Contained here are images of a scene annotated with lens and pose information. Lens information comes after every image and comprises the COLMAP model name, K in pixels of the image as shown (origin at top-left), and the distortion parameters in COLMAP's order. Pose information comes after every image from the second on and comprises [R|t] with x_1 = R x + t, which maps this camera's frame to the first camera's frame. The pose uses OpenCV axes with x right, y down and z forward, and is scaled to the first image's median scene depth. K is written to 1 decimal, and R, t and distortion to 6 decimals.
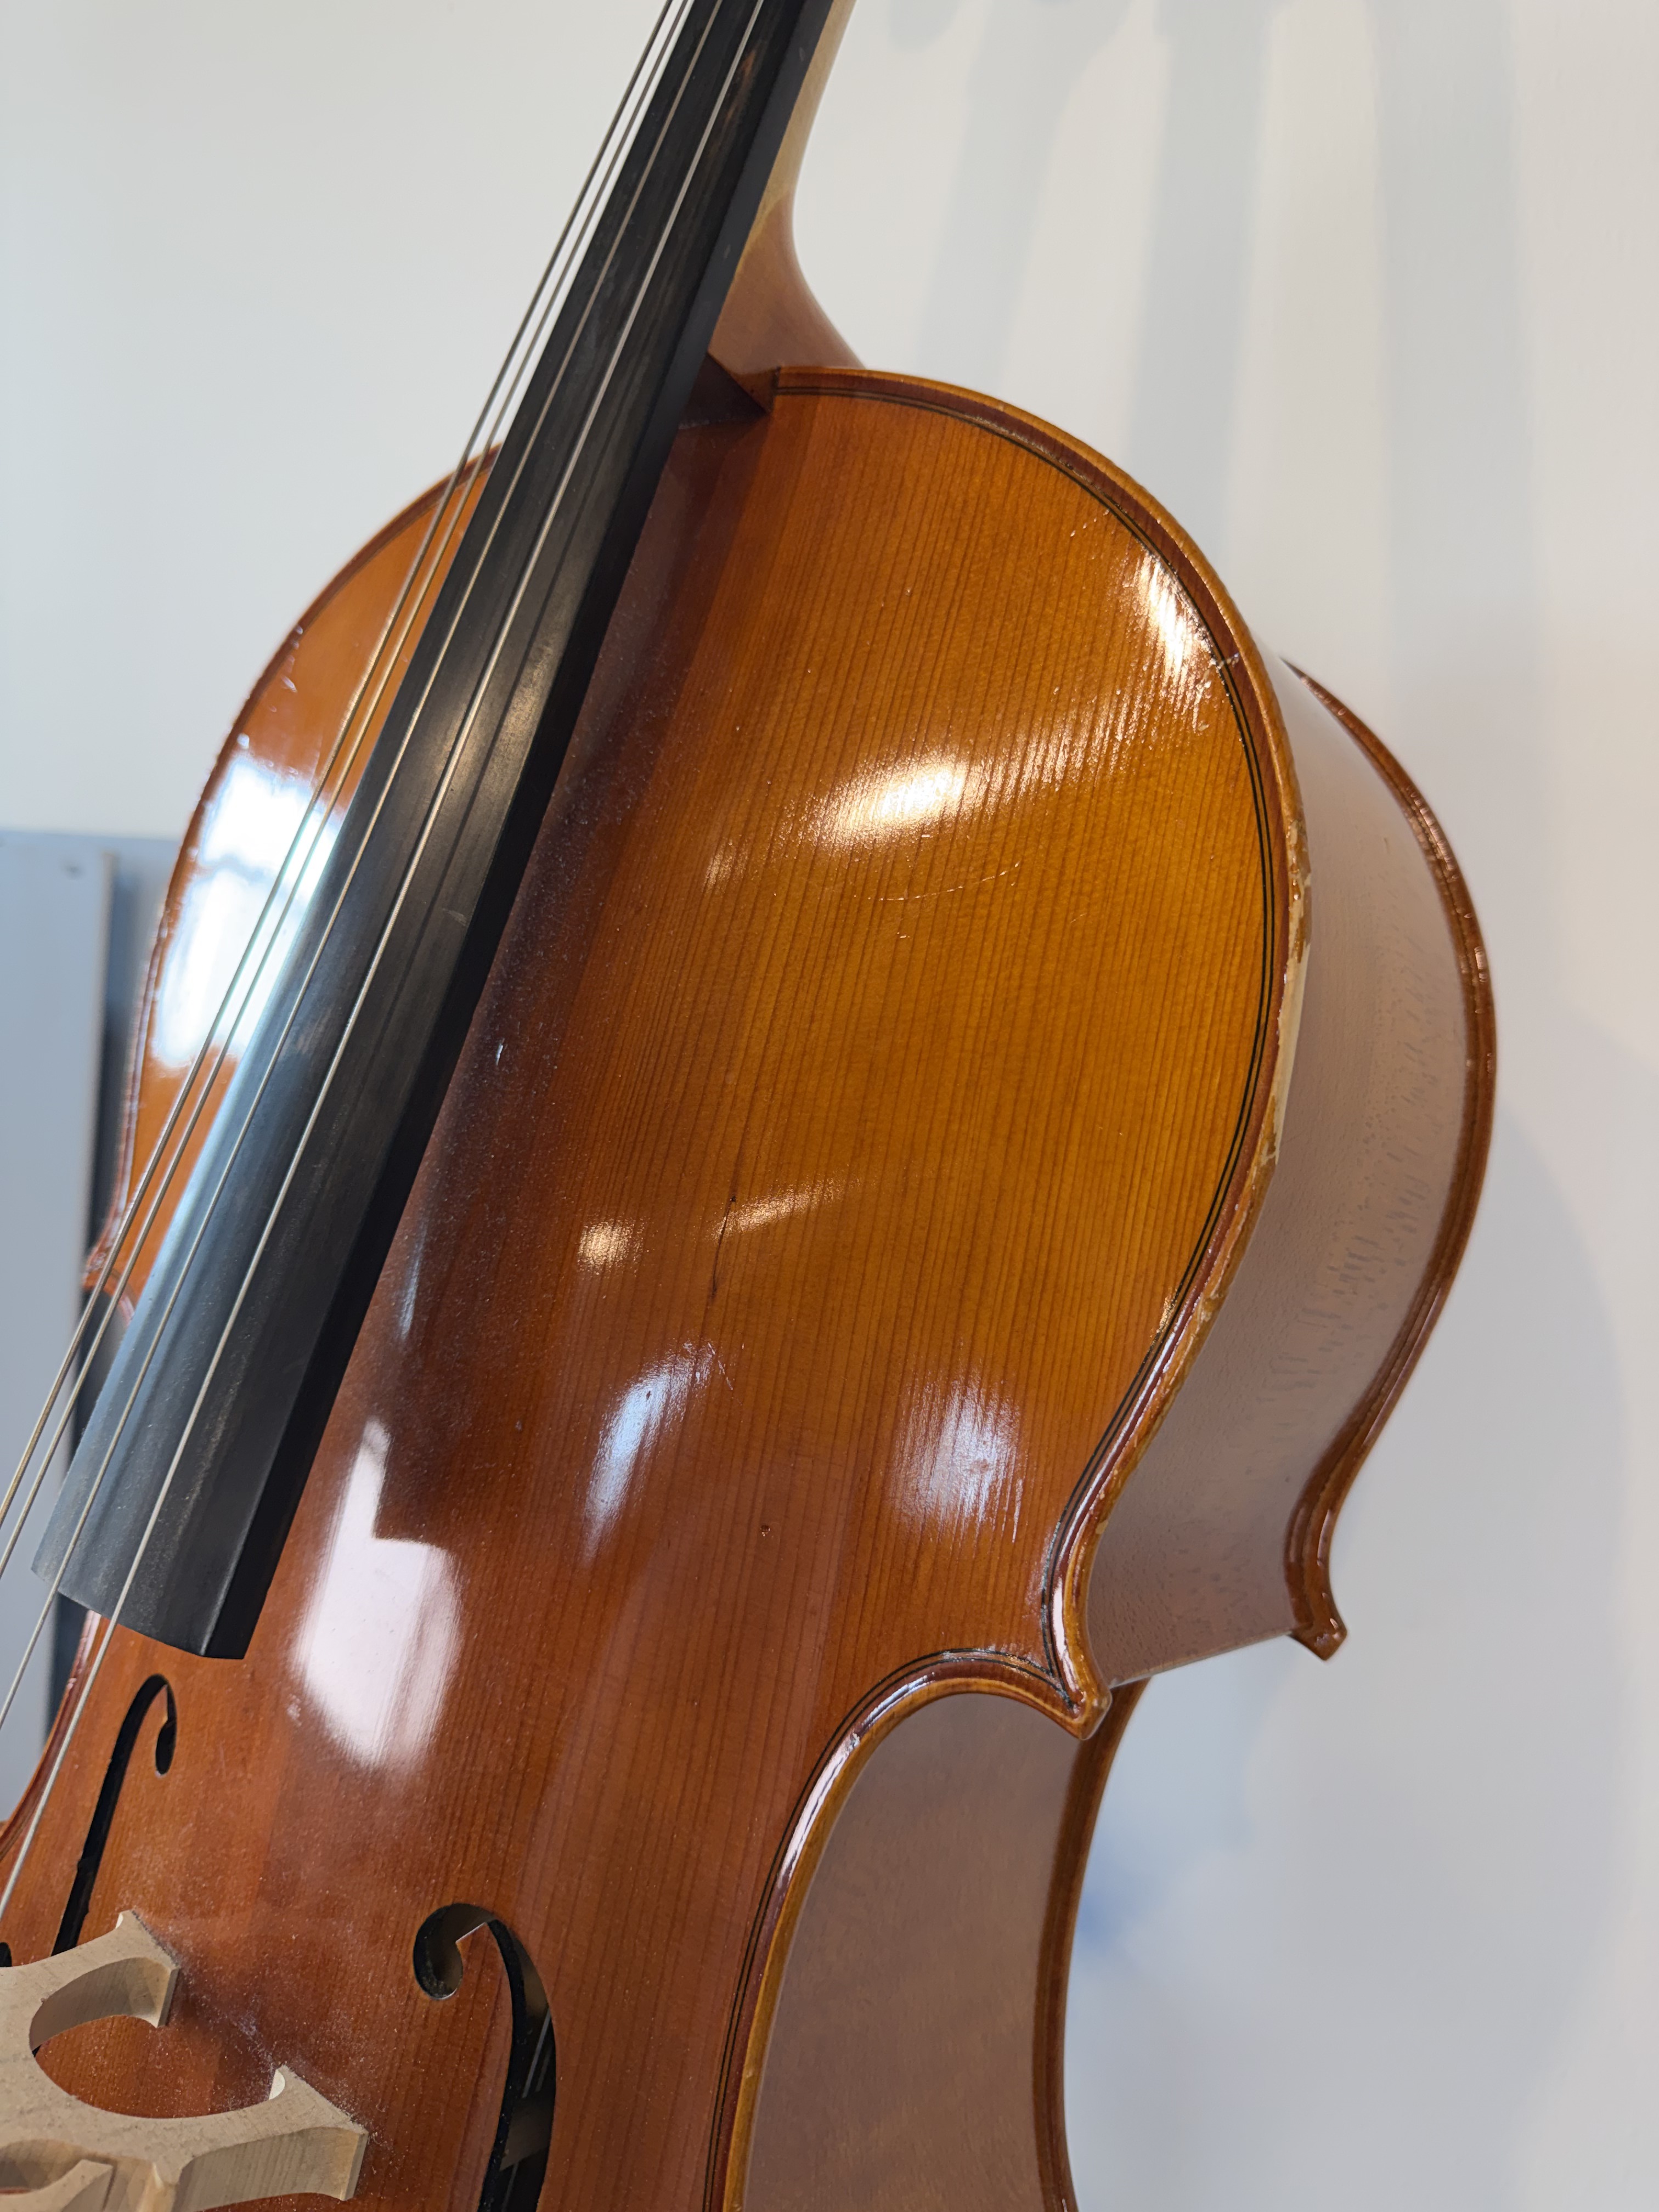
lens RADIAL K [[1603.0, 0, 837.6], [0, 1603.0, 1133.4], [0, 0, 1]] dist [0.010787, -0.027681]
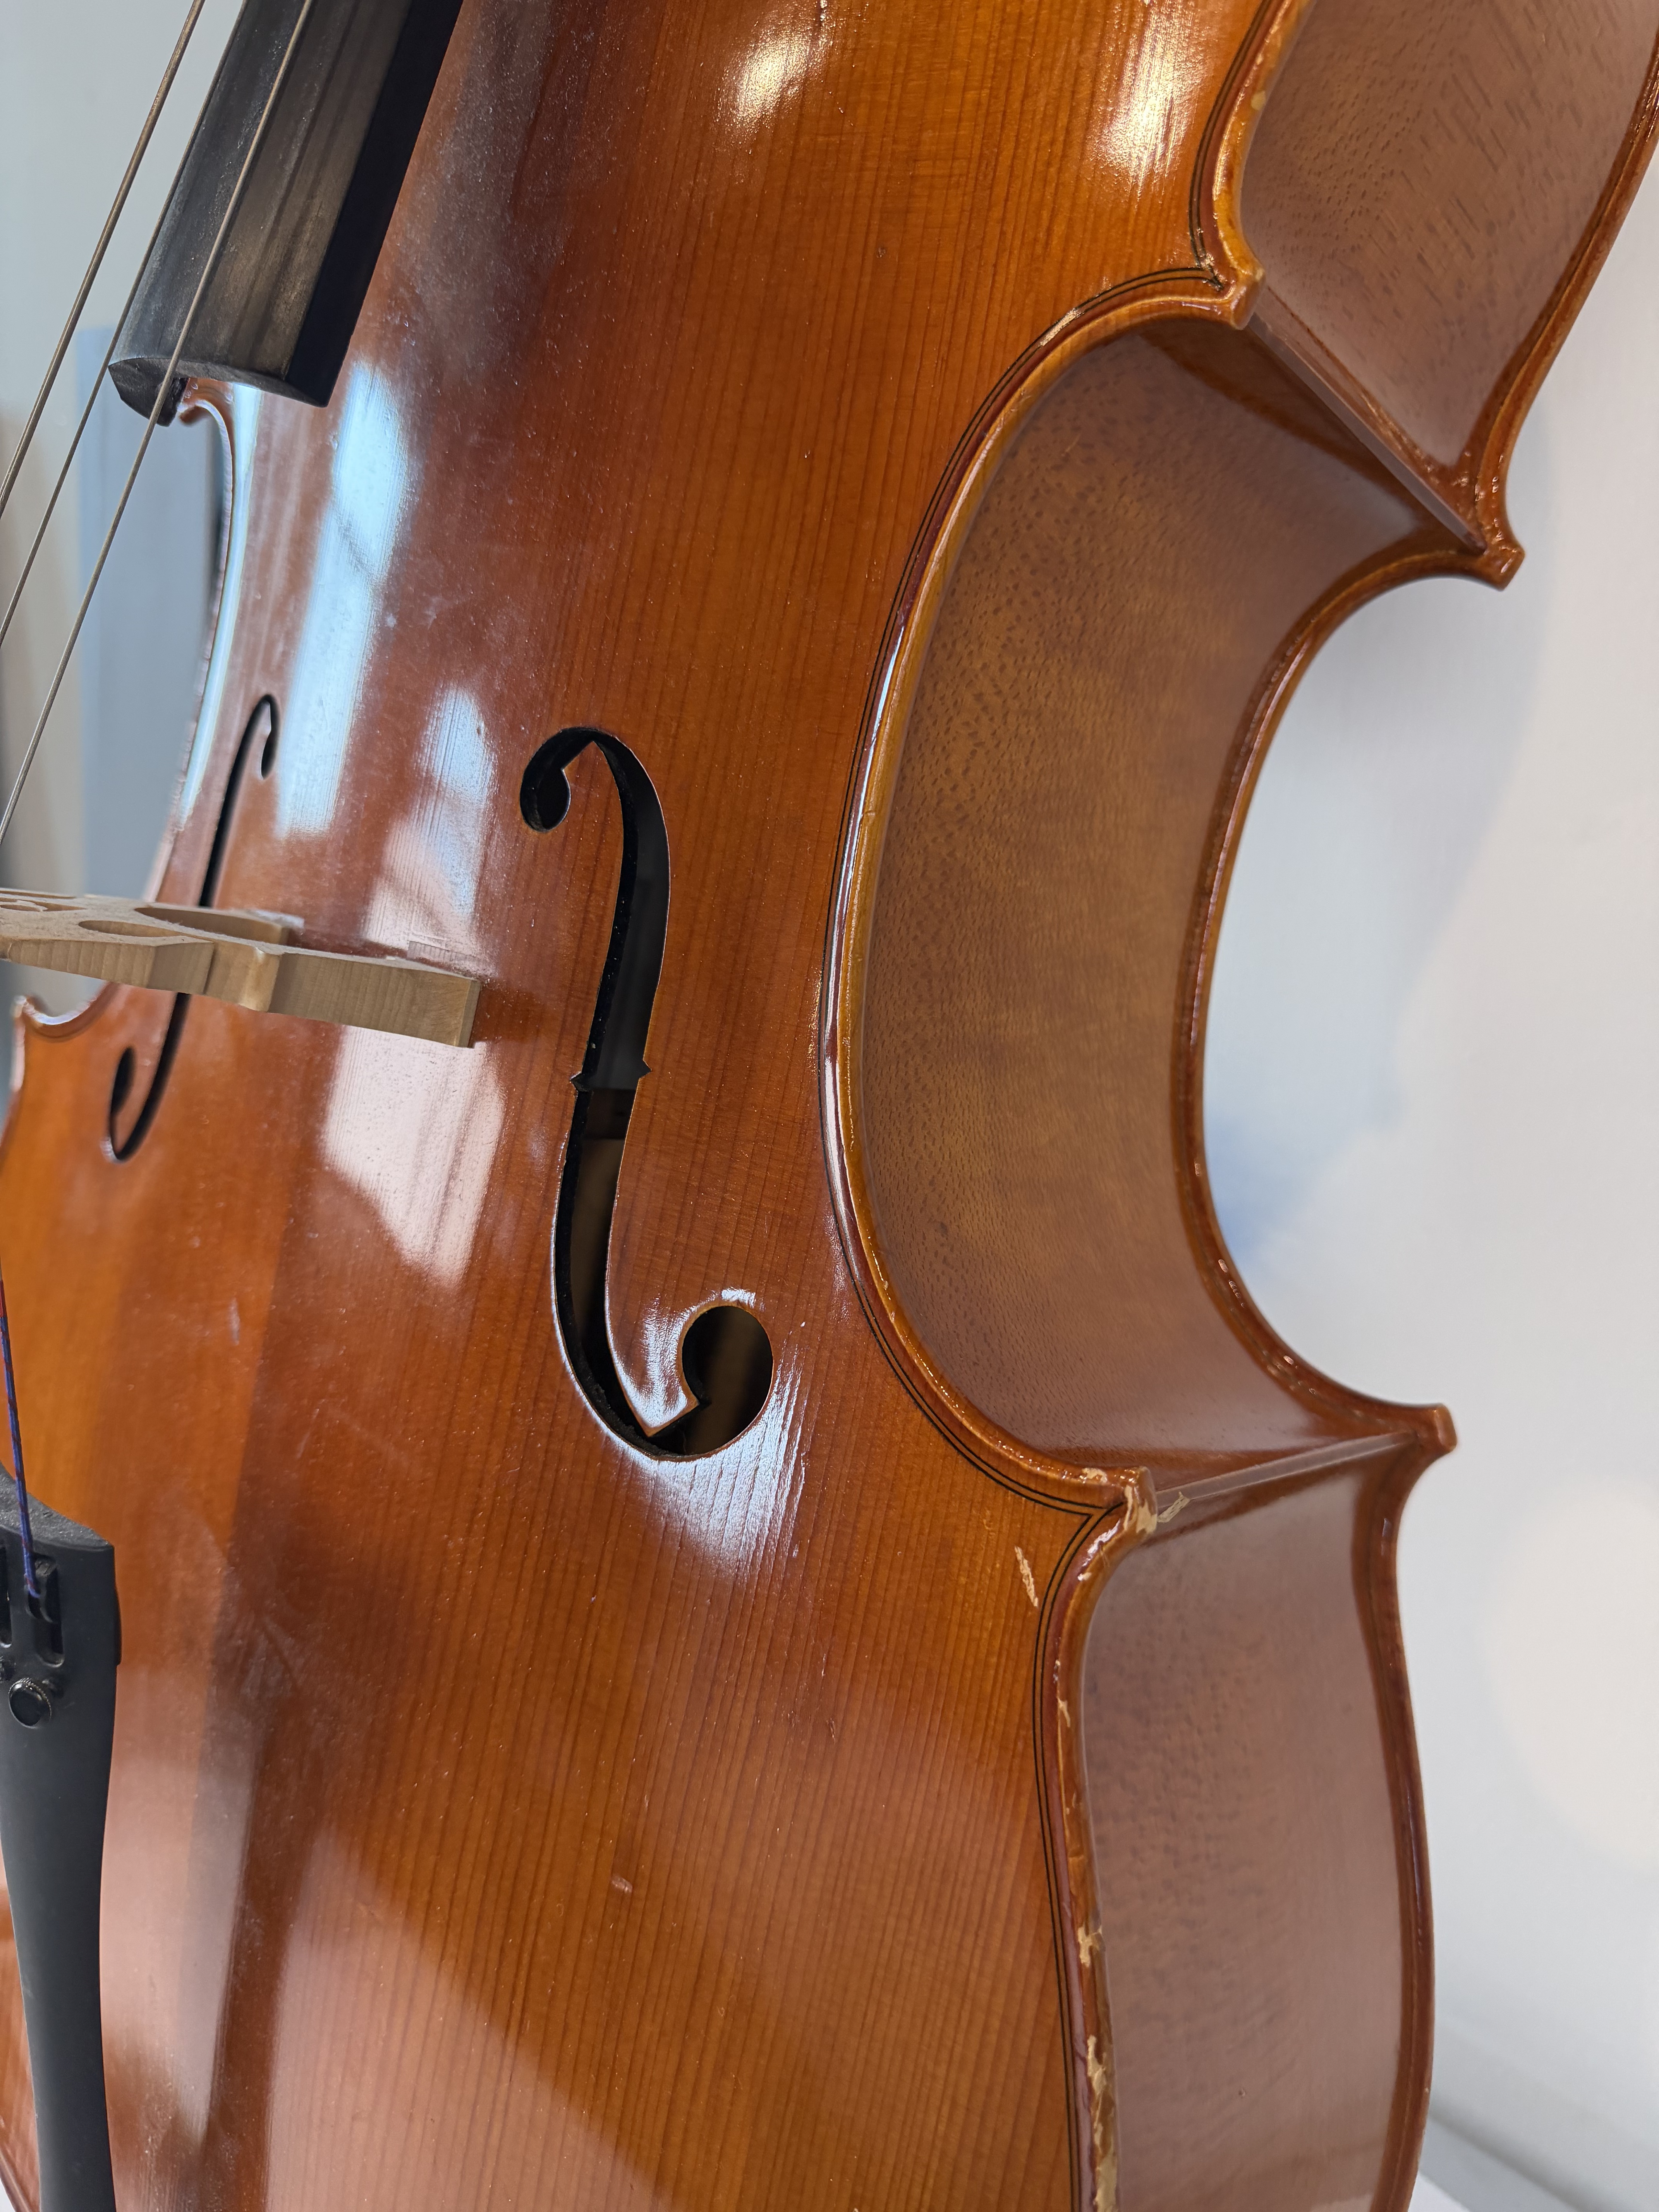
lens RADIAL K [[1635.6, 0, 841.1], [0, 1635.6, 1057.4], [0, 0, 1]] dist [0.027839, -0.077752]
pose [[0.997627, -0.006709, -0.068516, -0.007257], [0.013688, 0.994700, 0.101900, 0.596666], [0.067470, -0.102596, 0.992432, 0.027284]]
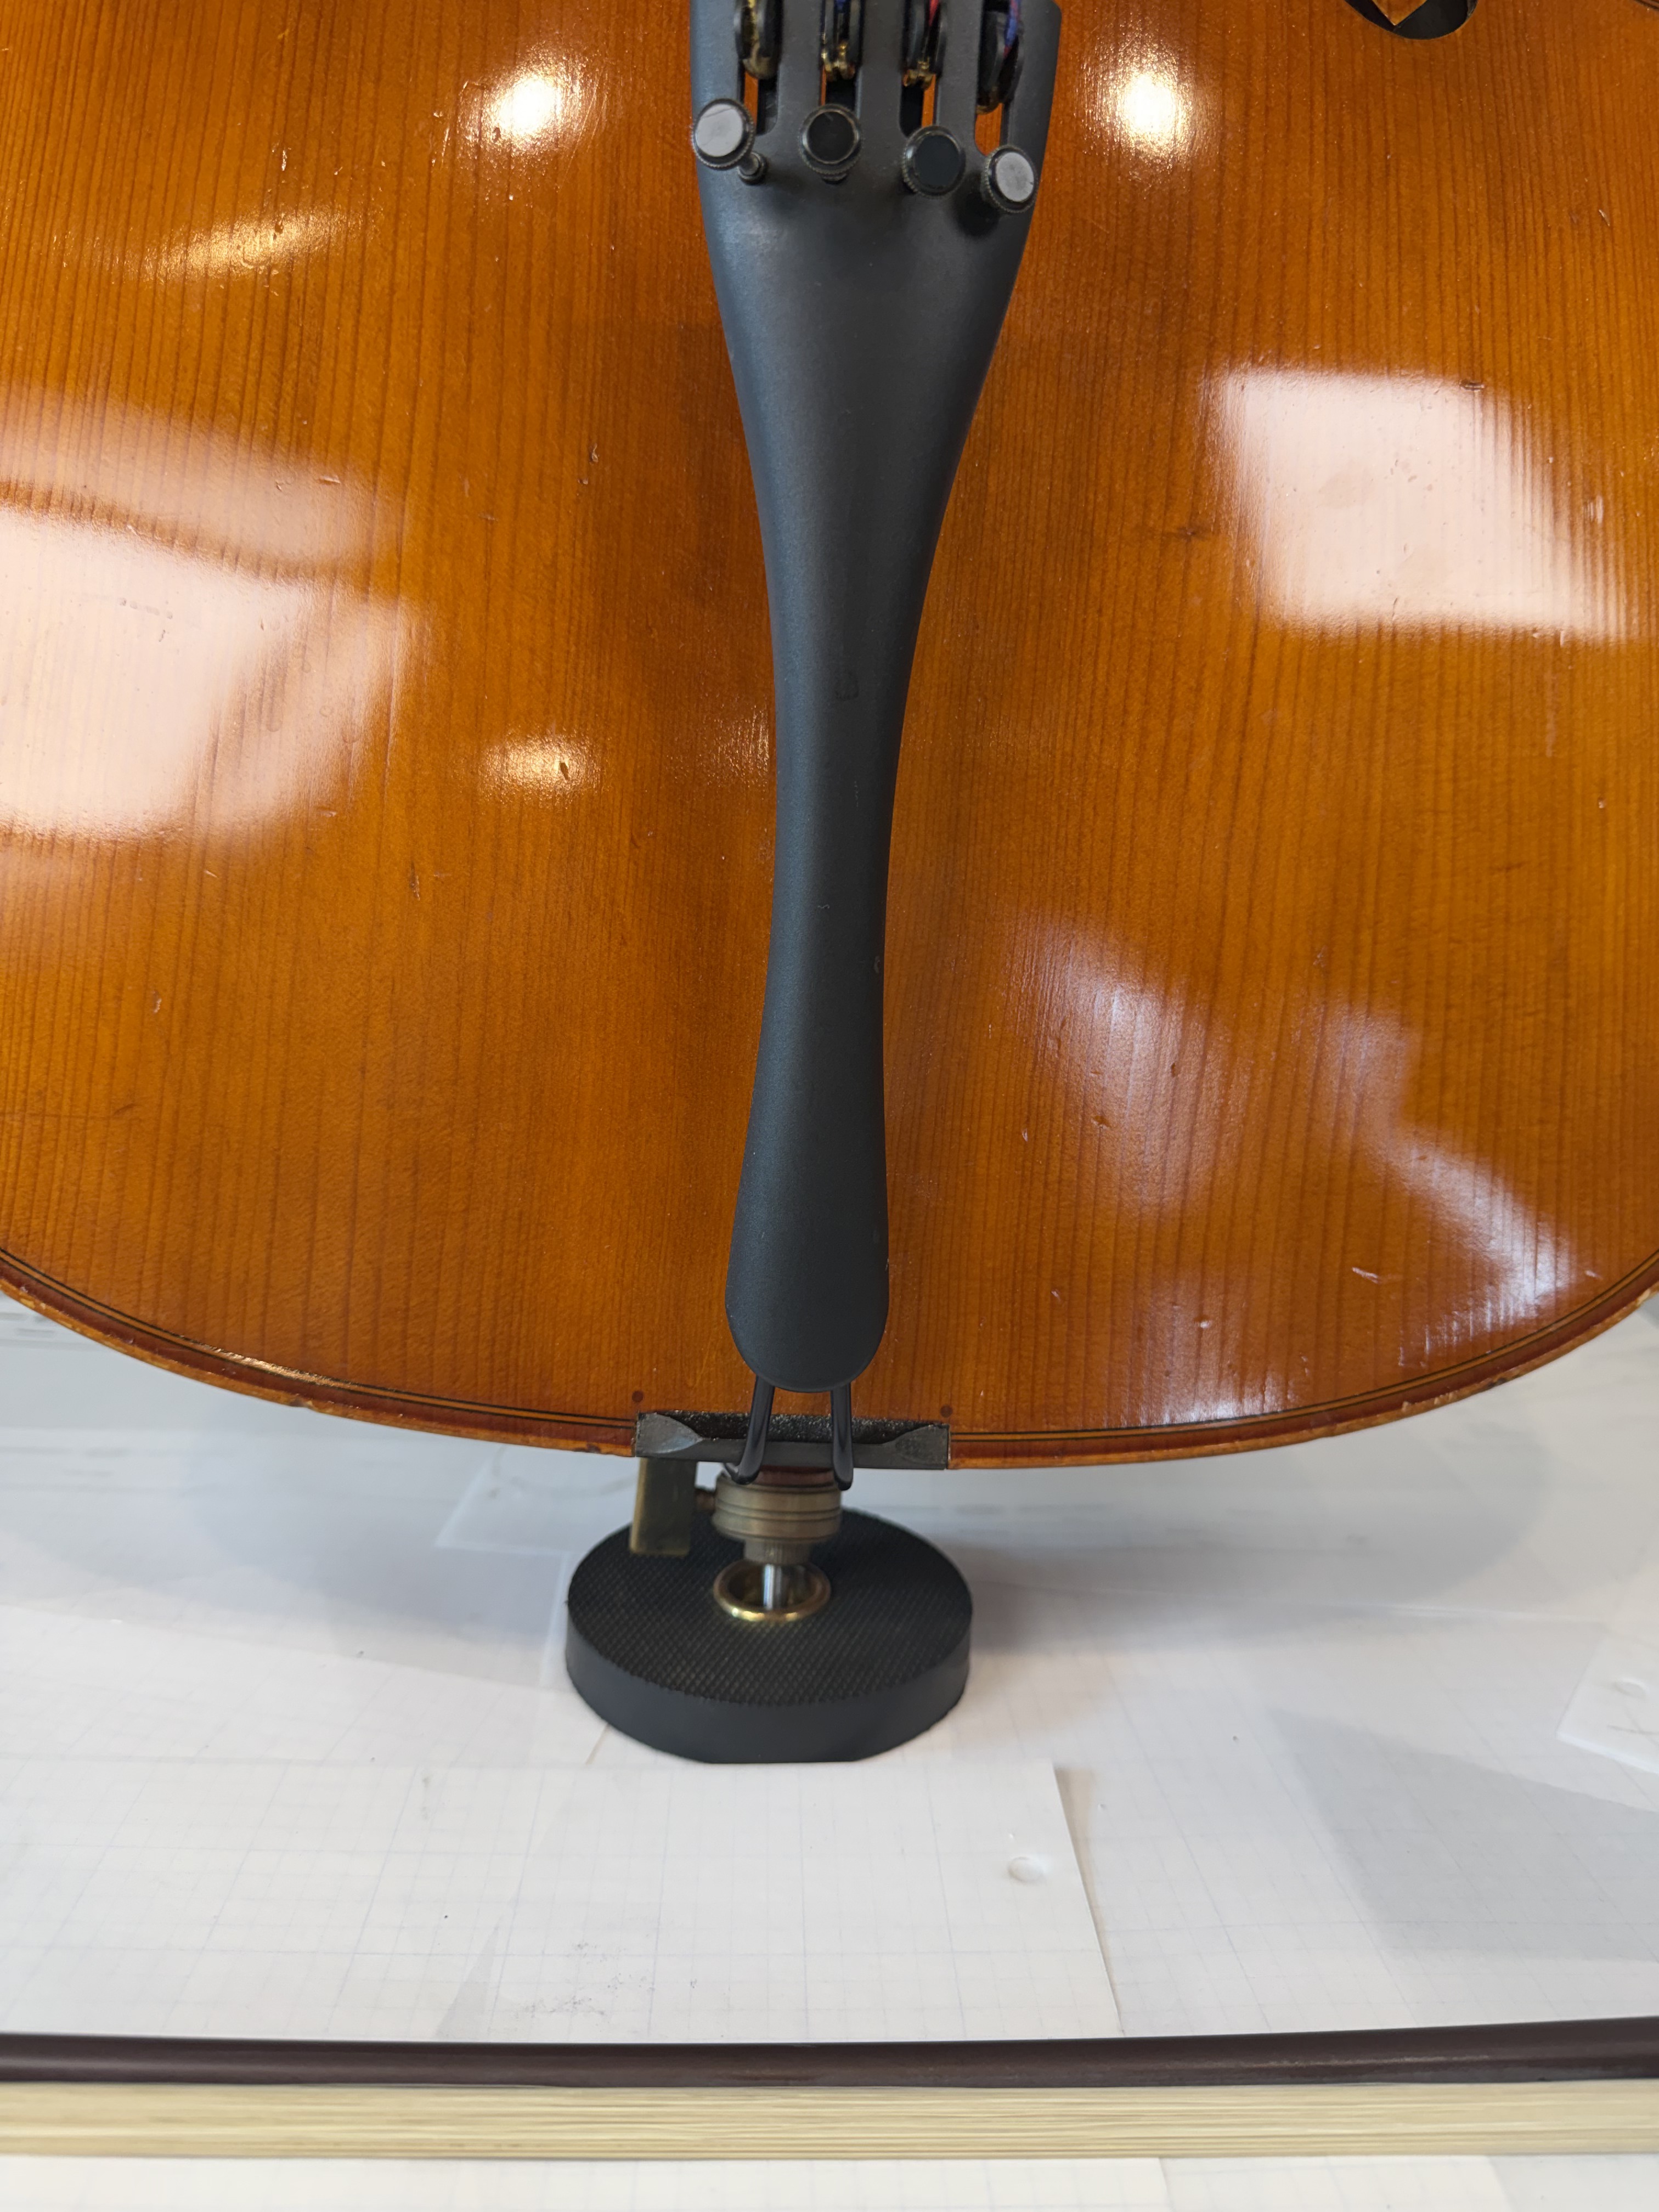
lens RADIAL K [[1603.0, 0, 829.1], [0, 1603.0, 1099.8], [0, 0, 1]] dist [0.010787, -0.027681]
pose [[0.745764, -0.151451, 0.648767, -1.258000], [0.099656, 0.988221, 0.116140, 1.454096], [-0.658714, -0.021960, 0.752073, 0.372152]]
